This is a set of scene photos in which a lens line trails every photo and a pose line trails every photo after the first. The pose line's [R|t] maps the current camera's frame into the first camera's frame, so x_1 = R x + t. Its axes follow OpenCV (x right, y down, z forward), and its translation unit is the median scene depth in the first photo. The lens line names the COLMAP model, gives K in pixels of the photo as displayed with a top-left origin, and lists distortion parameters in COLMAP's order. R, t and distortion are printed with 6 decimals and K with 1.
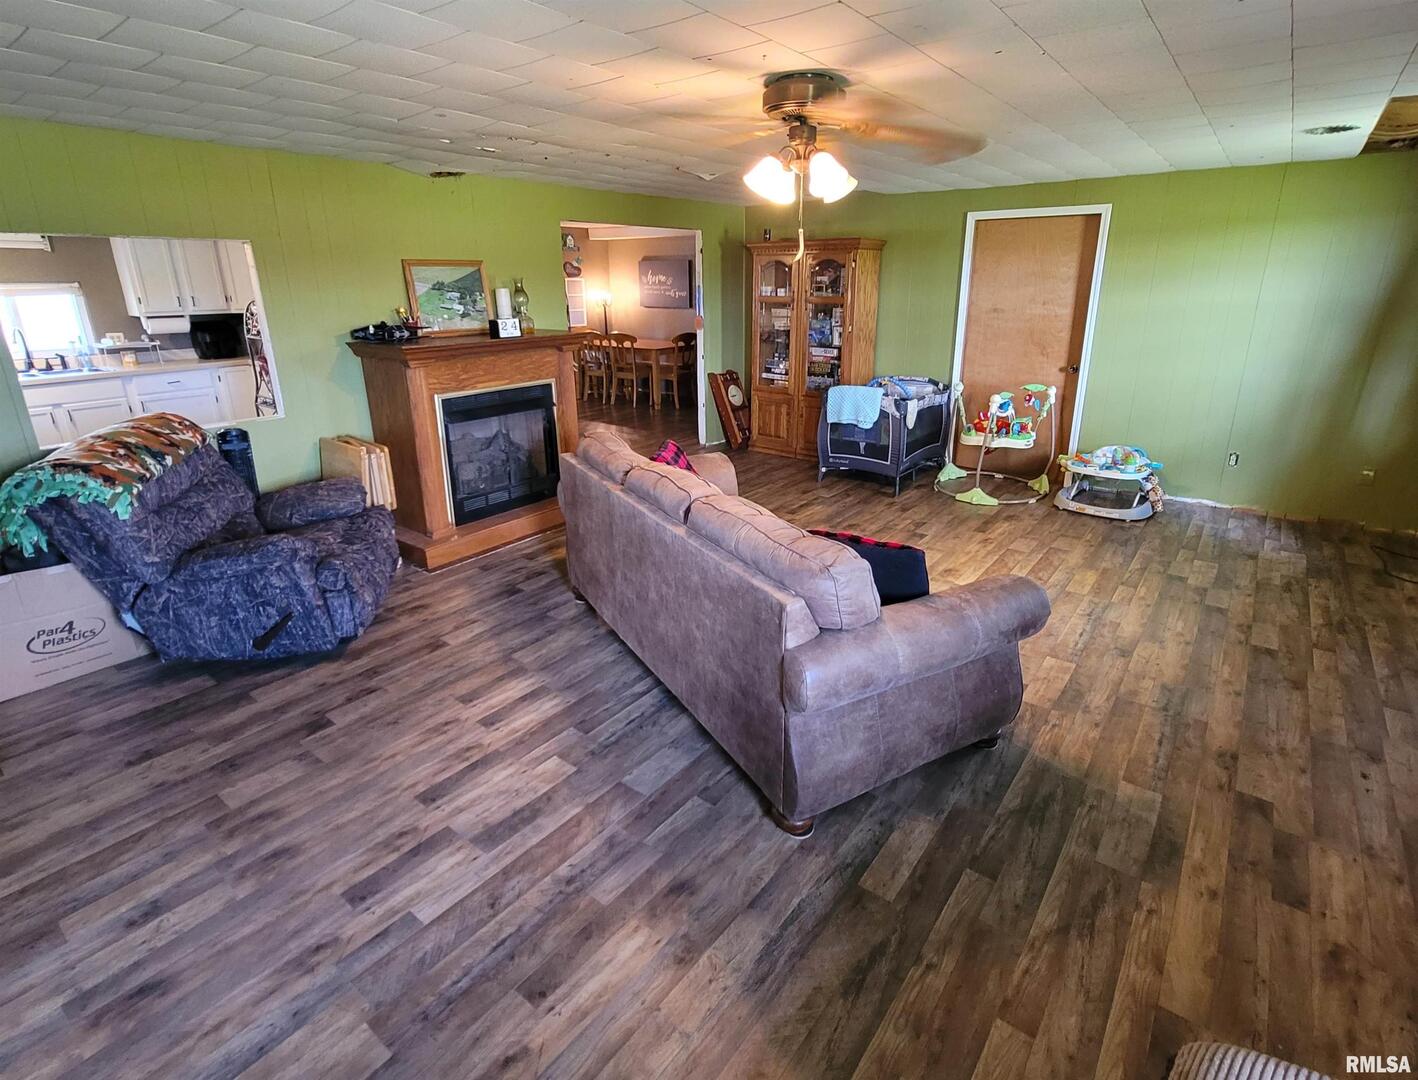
lens RADIAL K [[701.1, 0, 714.2], [0, 701.1, 509.2], [0, 0, 1]] dist [-0.001308, 0.000342]
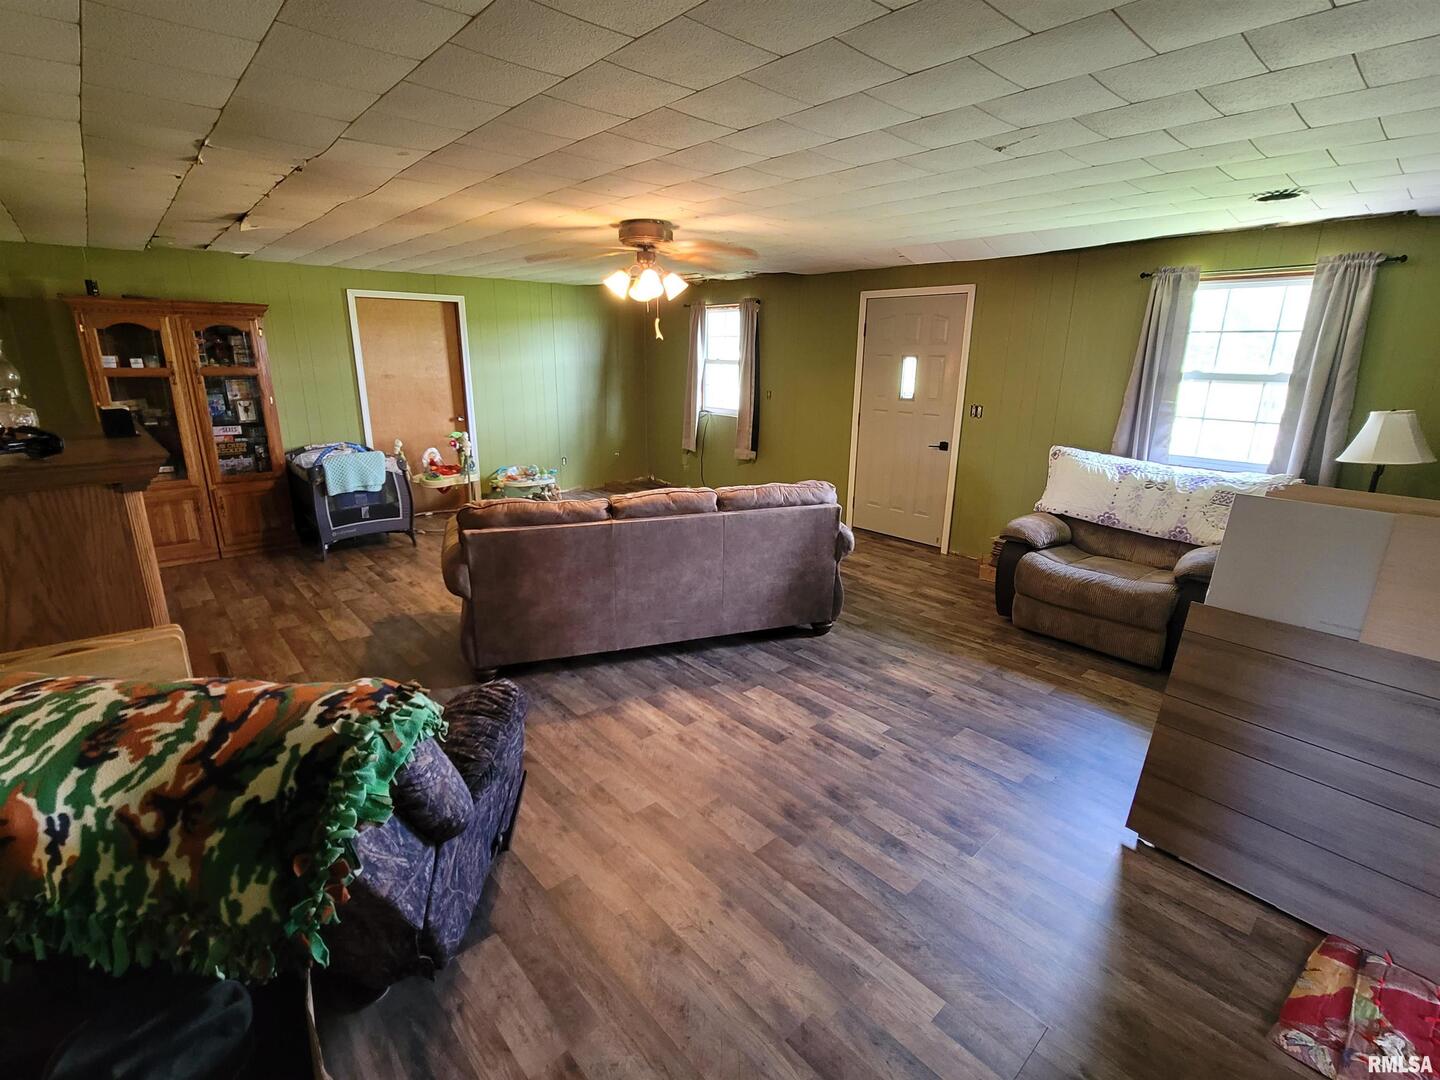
lens RADIAL K [[672.2, 0, 720.0], [0, 672.2, 540.0], [0, 0, 1]] dist [-0.008333, -0.000295]
pose [[0.180804, -0.257782, 0.949136, -1.247704], [0.296928, 0.934317, 0.197195, -0.176768], [-0.937627, 0.246171, 0.245471, 0.574828]]
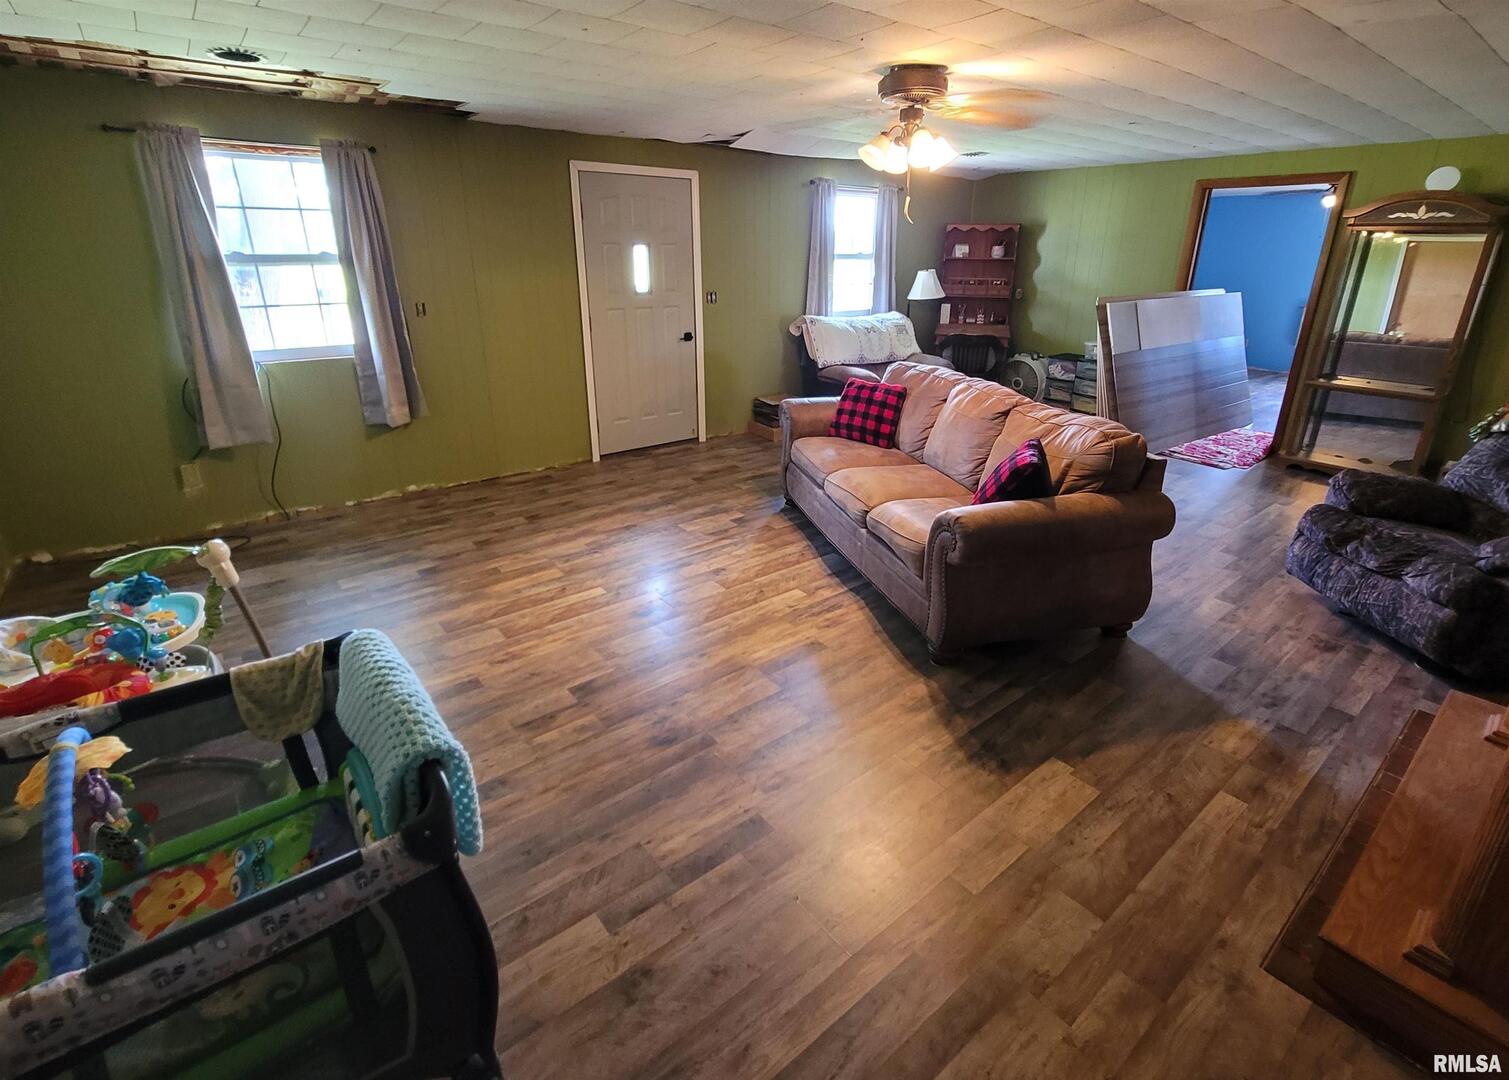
lens RADIAL K [[719.4, 0, 772.4], [0, 719.4, 496.3], [0, 0, 1]] dist [0.029776, 0.000261]
pose [[-0.975872, -0.071127, 0.206434, 0.050297], [0.068905, 0.796816, 0.600280, -0.707491], [-0.207186, 0.600020, -0.772690, 2.170841]]
